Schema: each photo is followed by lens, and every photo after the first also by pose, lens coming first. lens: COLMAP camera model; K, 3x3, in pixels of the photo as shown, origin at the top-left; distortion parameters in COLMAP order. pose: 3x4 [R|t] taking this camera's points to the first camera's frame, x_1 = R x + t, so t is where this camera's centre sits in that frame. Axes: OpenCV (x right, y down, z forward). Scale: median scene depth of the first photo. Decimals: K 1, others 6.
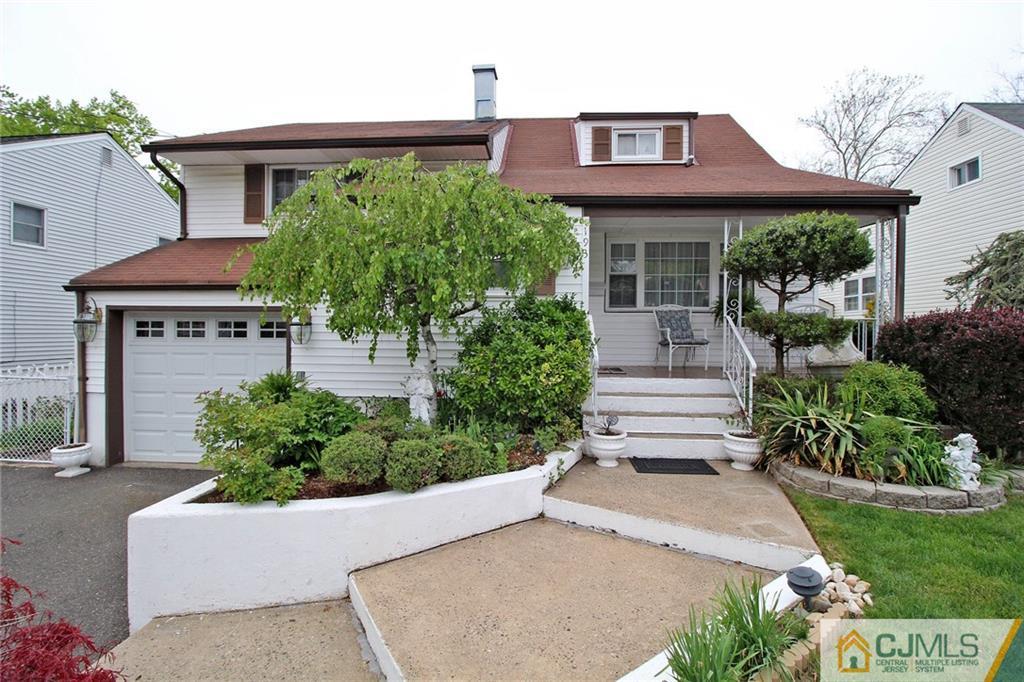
lens RADIAL K [[478.4, 0, 512.0], [0, 478.4, 341.0], [0, 0, 1]] dist [0.000915, -0.009698]
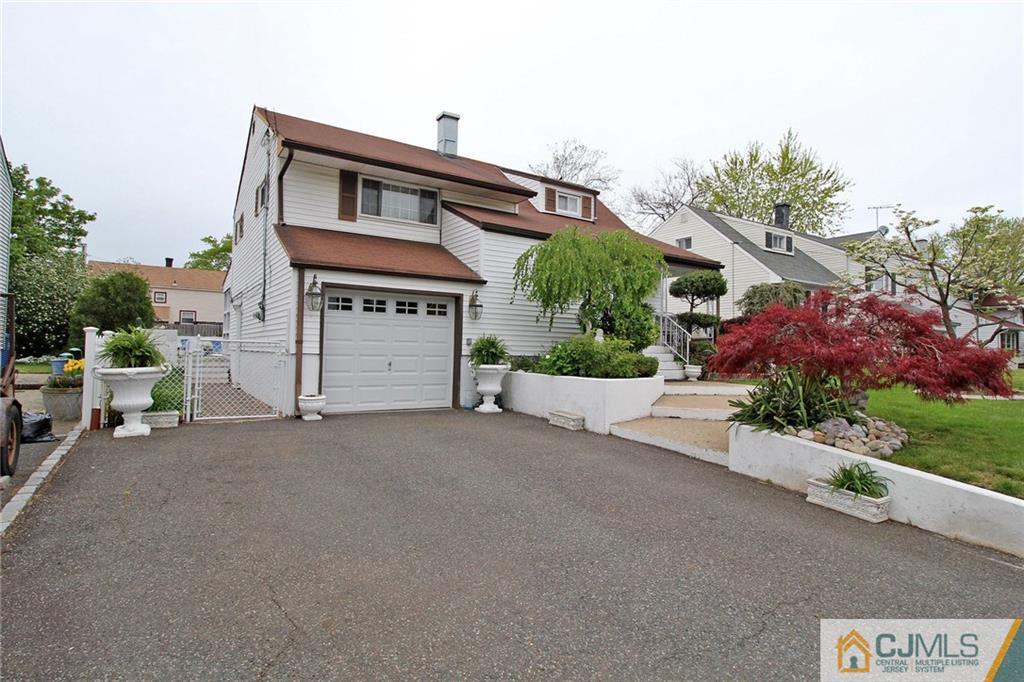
lens RADIAL K [[543.9, 0, 512.0], [0, 543.9, 341.0], [0, 0, 1]] dist [0.021968, 0.000234]
pose [[0.799941, 0.017231, 0.599831, -1.257585], [-0.002664, 0.999680, -0.025165, 0.106909], [-0.600073, 0.018532, 0.799731, -0.400123]]
